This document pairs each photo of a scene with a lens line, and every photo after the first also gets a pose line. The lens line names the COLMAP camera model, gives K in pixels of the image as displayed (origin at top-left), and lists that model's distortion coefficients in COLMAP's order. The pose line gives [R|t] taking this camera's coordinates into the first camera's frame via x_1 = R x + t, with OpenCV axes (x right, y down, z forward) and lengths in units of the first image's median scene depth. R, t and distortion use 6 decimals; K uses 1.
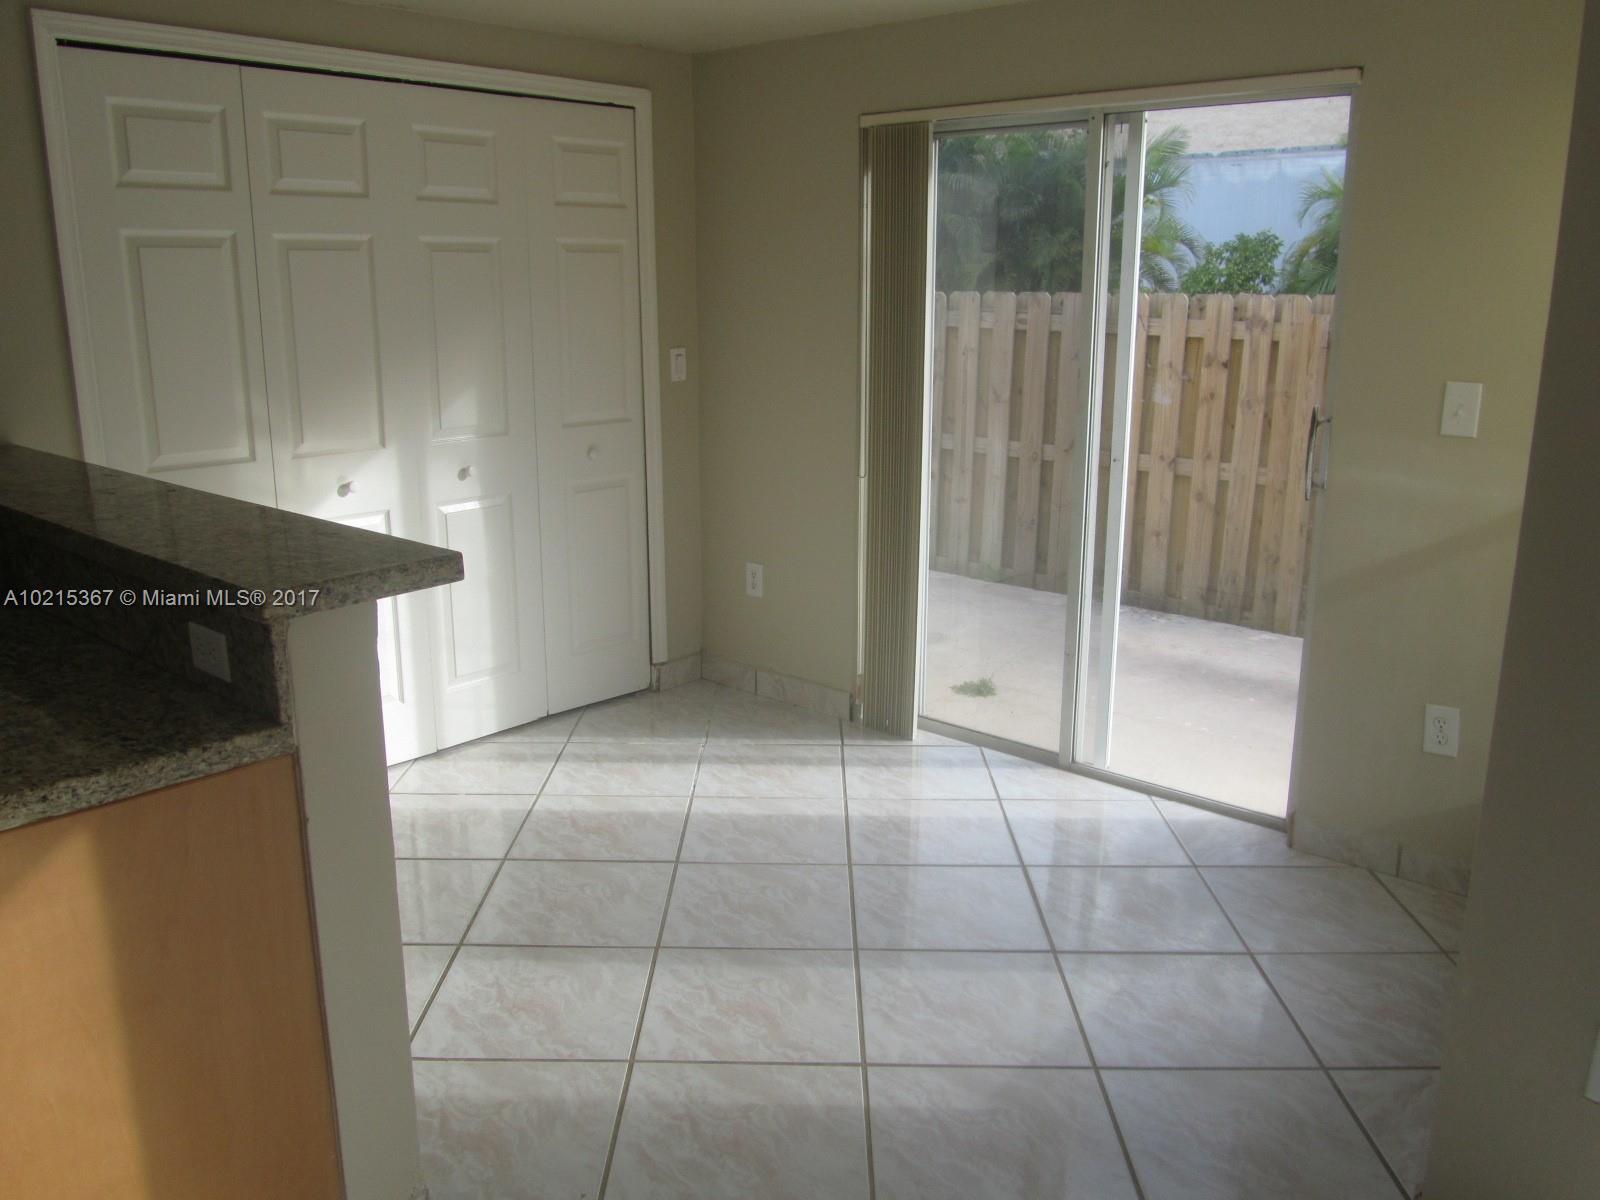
lens RADIAL K [[1319.1, 0, 800.0], [0, 1319.1, 600.0], [0, 0, 1]] dist [-0.039528, 0.004364]
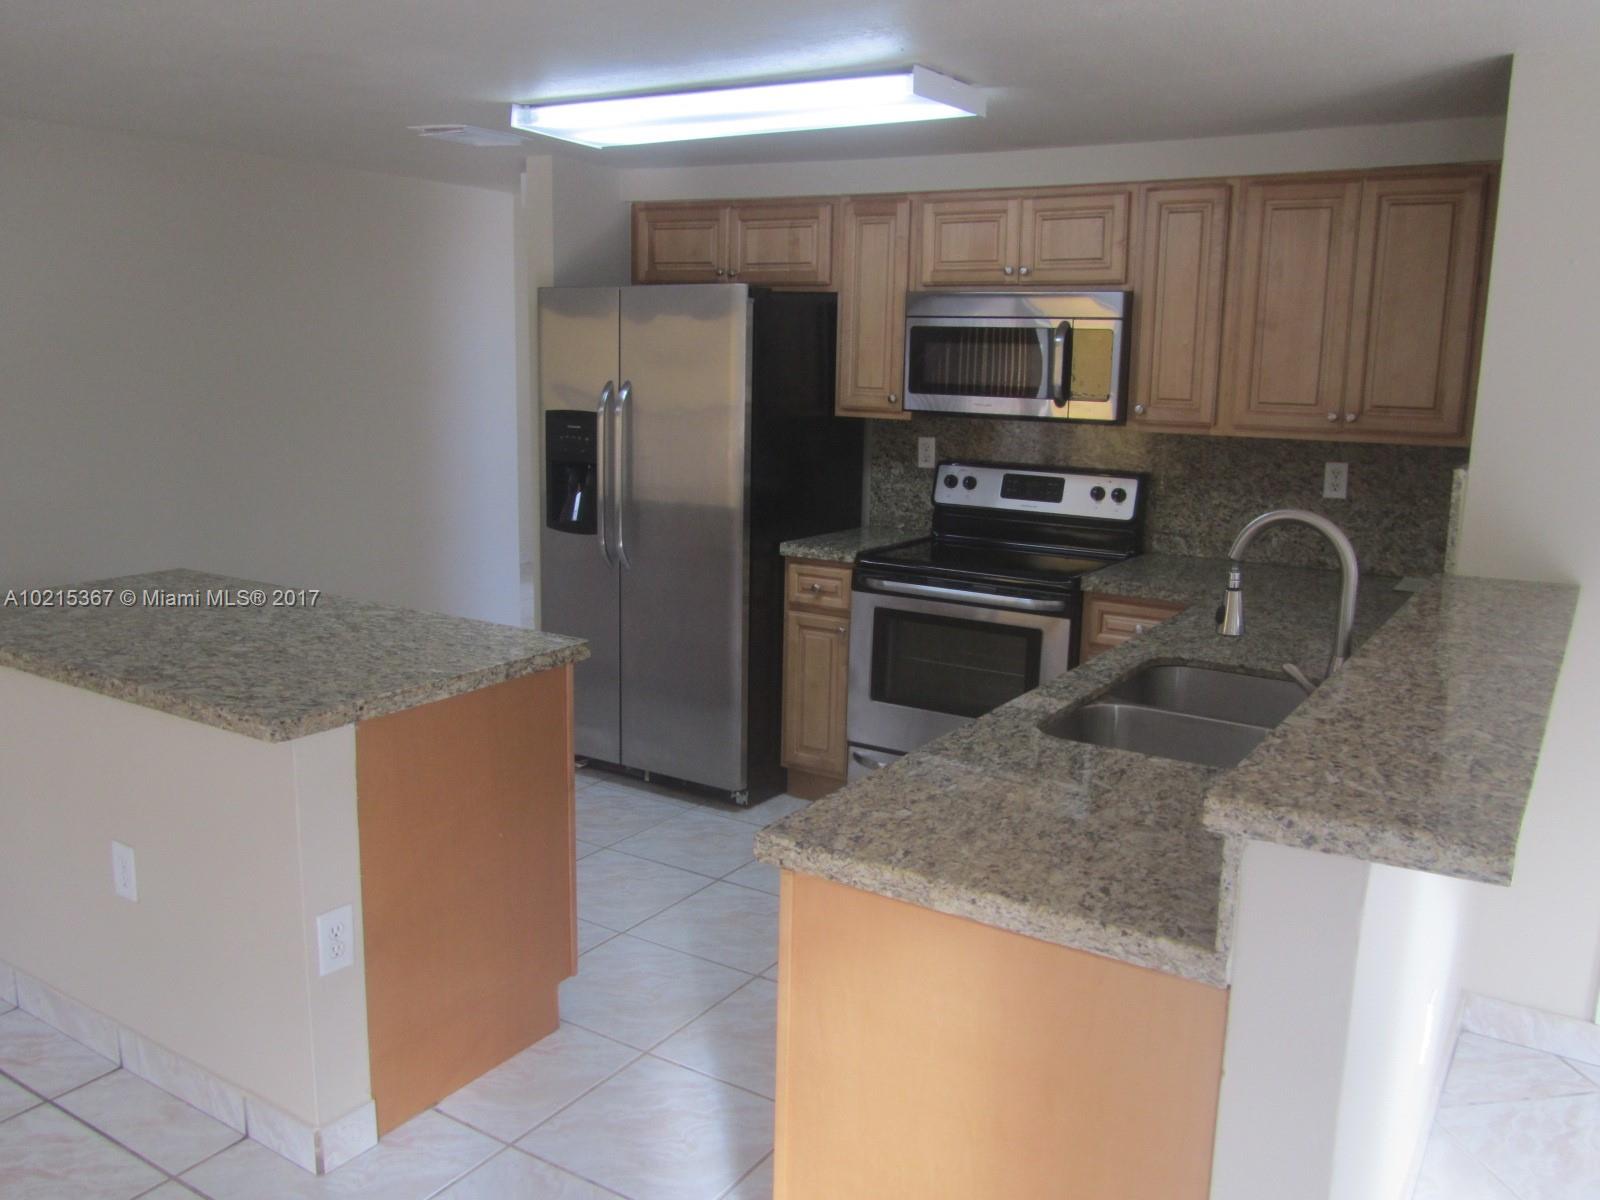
lens RADIAL K [[1319.1, 0, 800.0], [0, 1319.1, 600.0], [0, 0, 1]] dist [-0.039528, 0.004364]
pose [[0.162831, 0.187580, -0.968659, 0.140239], [-0.258759, 0.955516, 0.141538, -0.071340], [0.952119, 0.227602, 0.204126, 0.215042]]
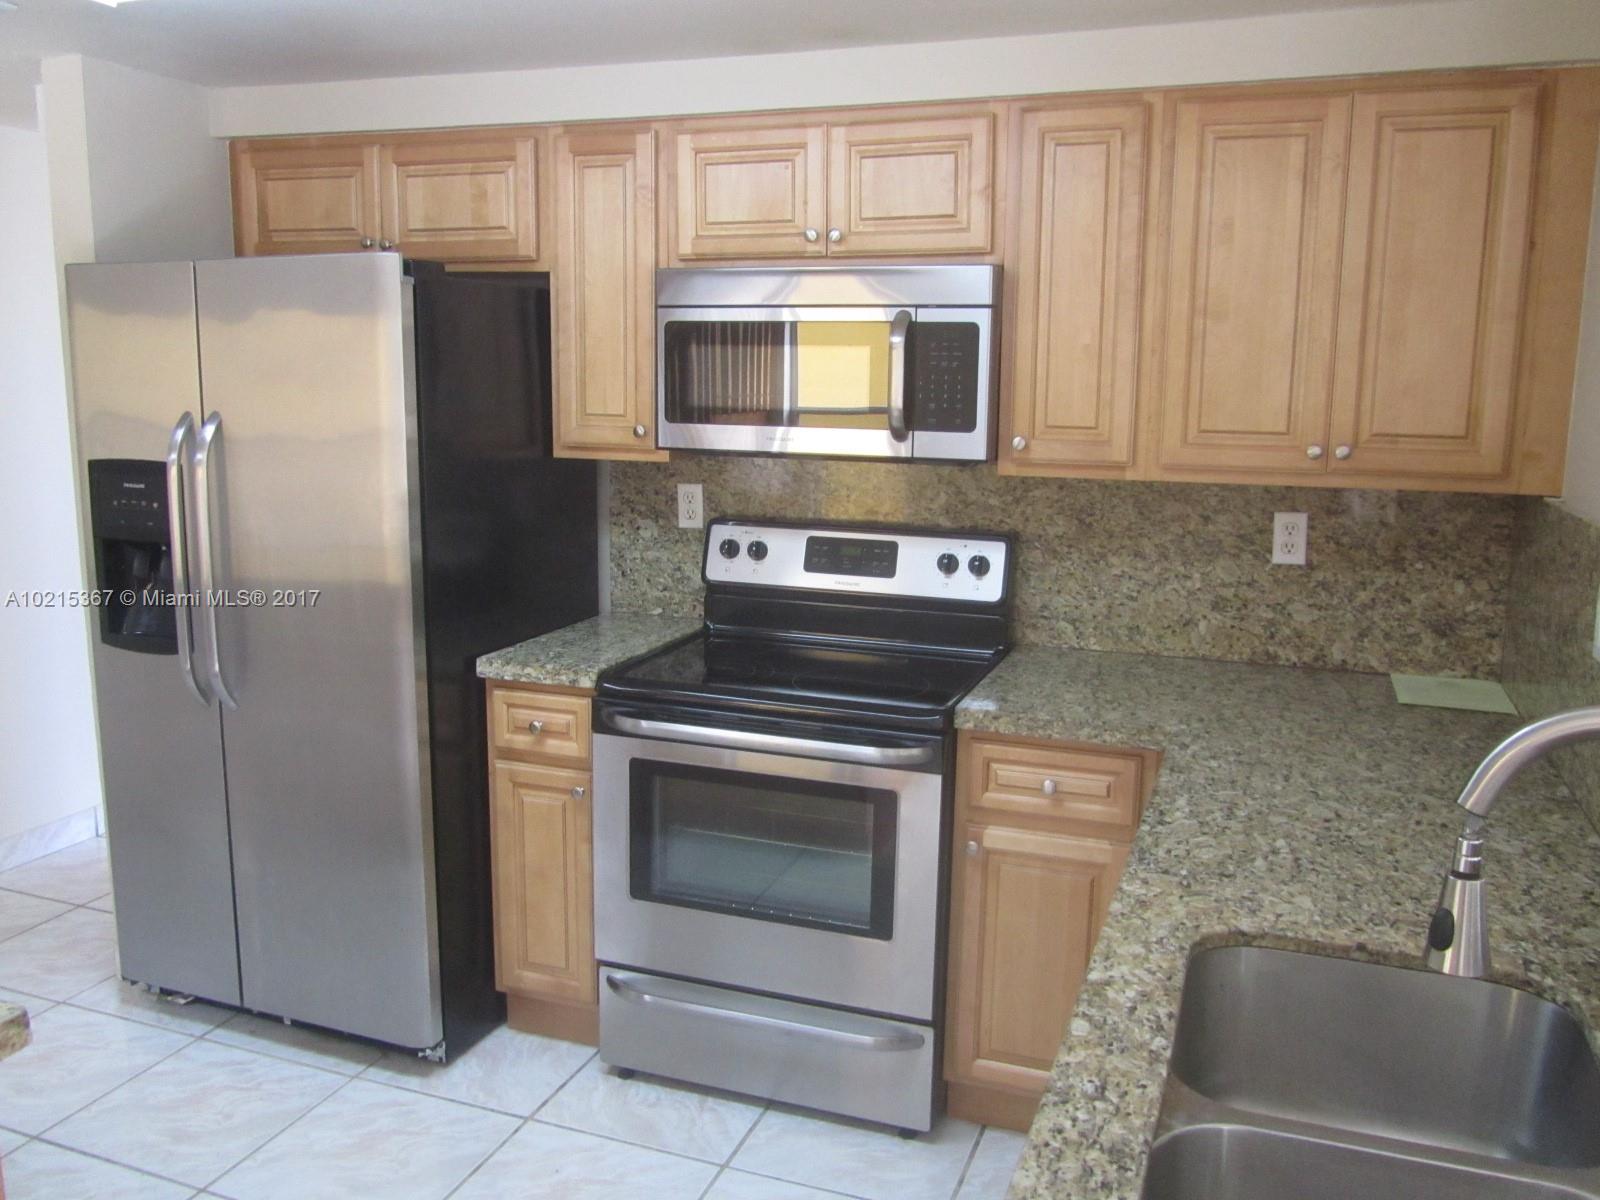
lens RADIAL K [[1319.1, 0, 800.0], [0, 1319.1, 600.0], [0, 0, 1]] dist [-0.039528, 0.004364]
pose [[0.366455, 0.168118, -0.915121, -0.208391], [-0.237432, 0.967875, 0.082731, -0.086096], [0.899632, 0.186962, 0.394599, 0.280310]]
